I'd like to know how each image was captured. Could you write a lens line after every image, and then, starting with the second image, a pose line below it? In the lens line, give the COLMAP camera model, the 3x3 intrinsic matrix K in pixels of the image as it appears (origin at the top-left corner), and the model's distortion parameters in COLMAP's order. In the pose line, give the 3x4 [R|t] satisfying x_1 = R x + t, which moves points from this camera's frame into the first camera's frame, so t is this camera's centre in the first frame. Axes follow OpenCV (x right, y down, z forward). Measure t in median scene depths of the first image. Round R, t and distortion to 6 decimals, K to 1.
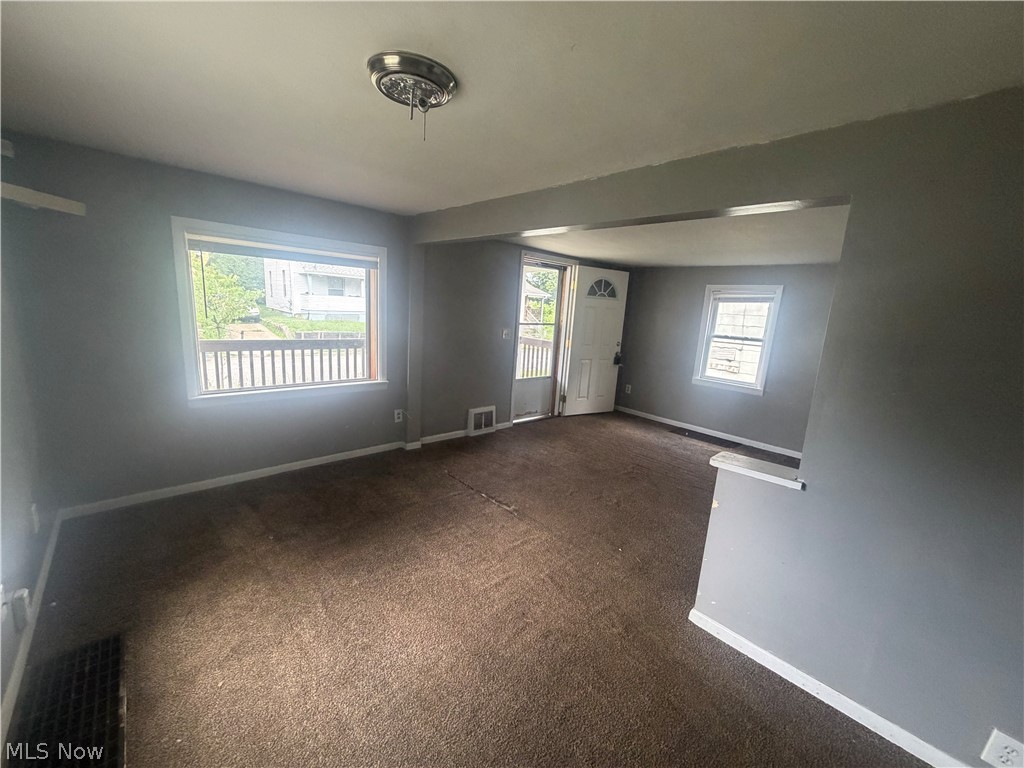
lens RADIAL K [[412.2, 0, 508.3], [0, 412.2, 384.5], [0, 0, 1]] dist [0.000508, -0.000069]
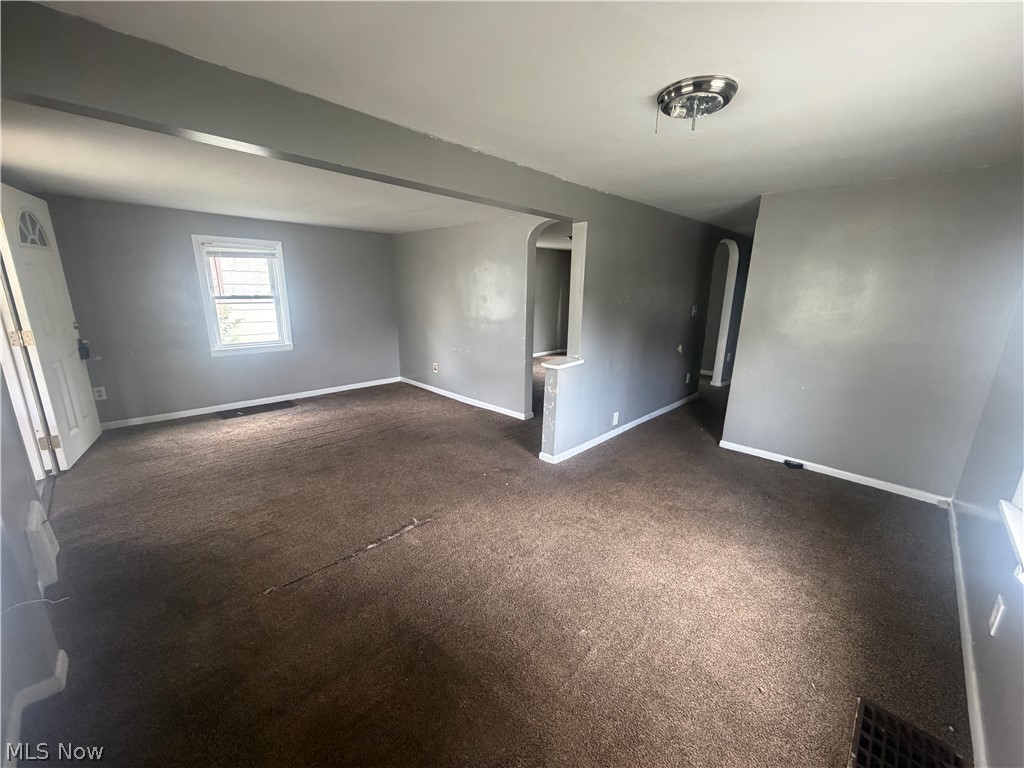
lens RADIAL K [[407.1, 0, 513.1], [0, 407.1, 384.3], [0, 0, 1]] dist [0.008362, -0.000159]
pose [[-0.055000, -0.296377, 0.953486, -0.437576], [0.164127, 0.939259, 0.301422, -0.111896], [-0.984905, 0.173071, -0.003016, 0.464951]]
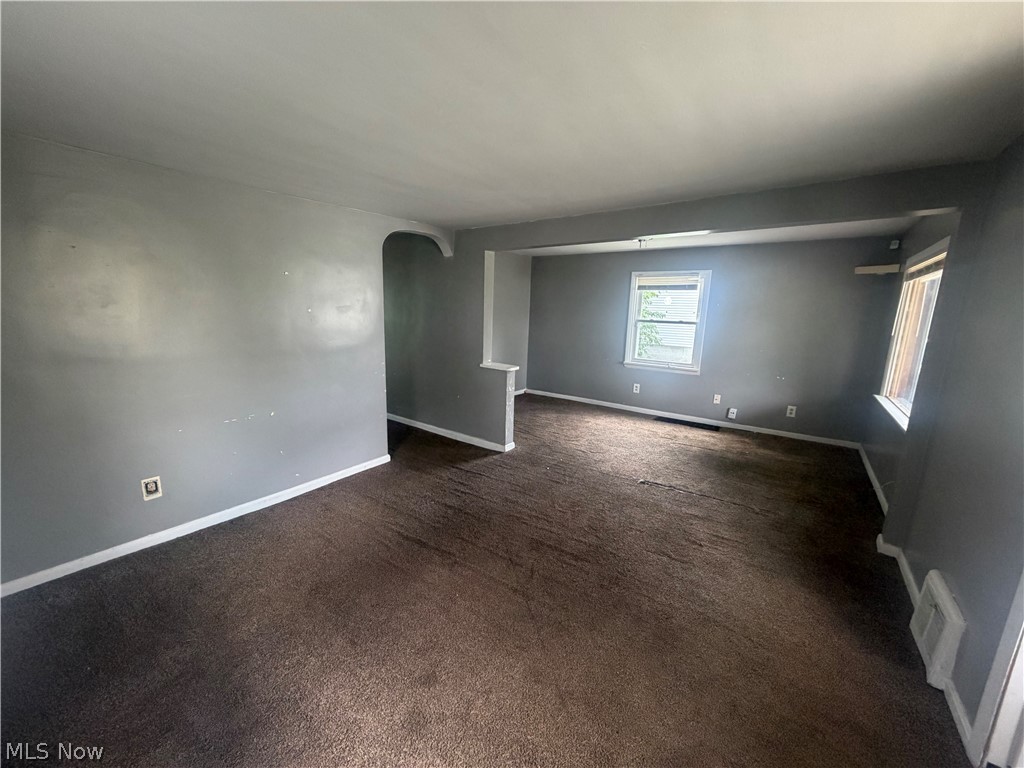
lens RADIAL K [[407.1, 0, 513.1], [0, 407.1, 384.3], [0, 0, 1]] dist [0.008362, -0.000159]
pose [[-0.975968, -0.047810, -0.212603, 0.370840], [-0.121979, 0.928325, 0.351190, -0.182735], [0.180574, 0.368683, -0.911848, 1.139631]]
